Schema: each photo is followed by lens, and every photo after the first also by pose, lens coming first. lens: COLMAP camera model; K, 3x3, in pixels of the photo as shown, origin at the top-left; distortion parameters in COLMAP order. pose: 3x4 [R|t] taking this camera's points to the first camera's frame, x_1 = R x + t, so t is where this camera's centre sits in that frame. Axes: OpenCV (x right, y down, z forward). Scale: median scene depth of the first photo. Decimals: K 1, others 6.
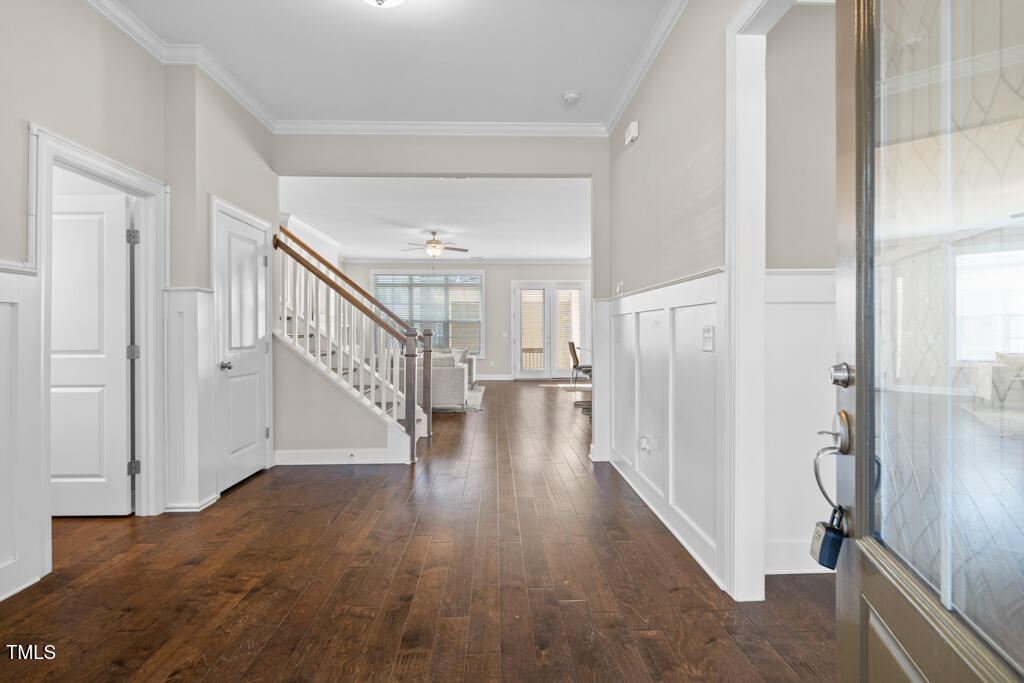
lens RADIAL K [[488.5, 0, 511.6], [0, 488.5, 335.1], [0, 0, 1]] dist [0.000275, 0.000498]
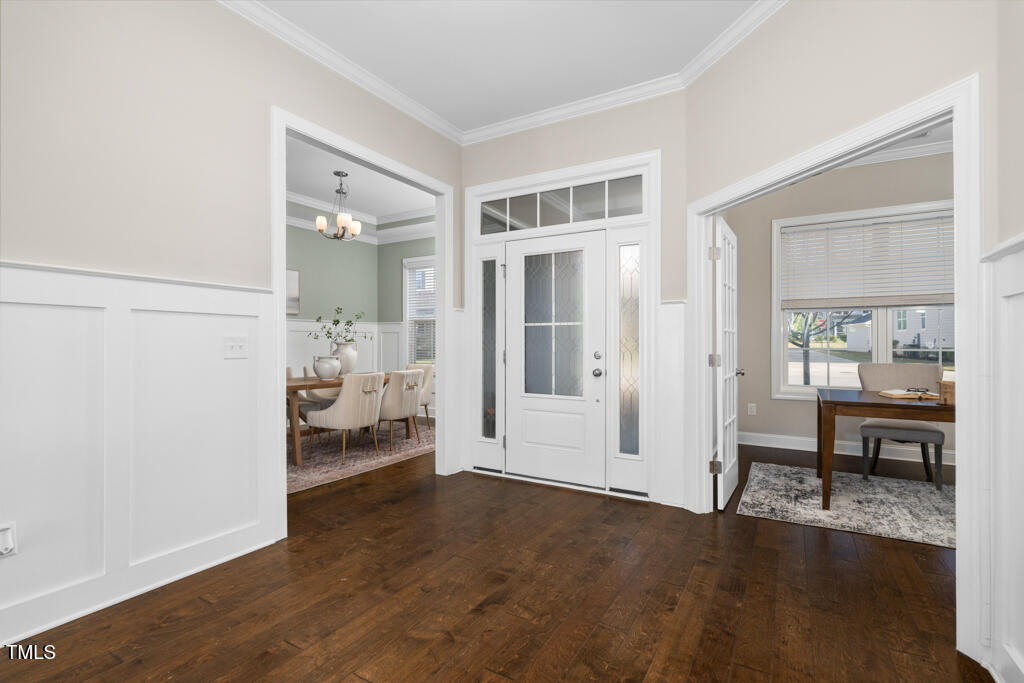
lens RADIAL K [[488.5, 0, 511.0], [0, 488.5, 341.8], [0, 0, 1]] dist [0.000275, 0.000498]
pose [[-0.848659, 0.006570, 0.528900, -0.846757], [0.008160, 0.999966, 0.000671, -0.003389], [-0.528878, 0.004885, -0.848684, 1.917551]]
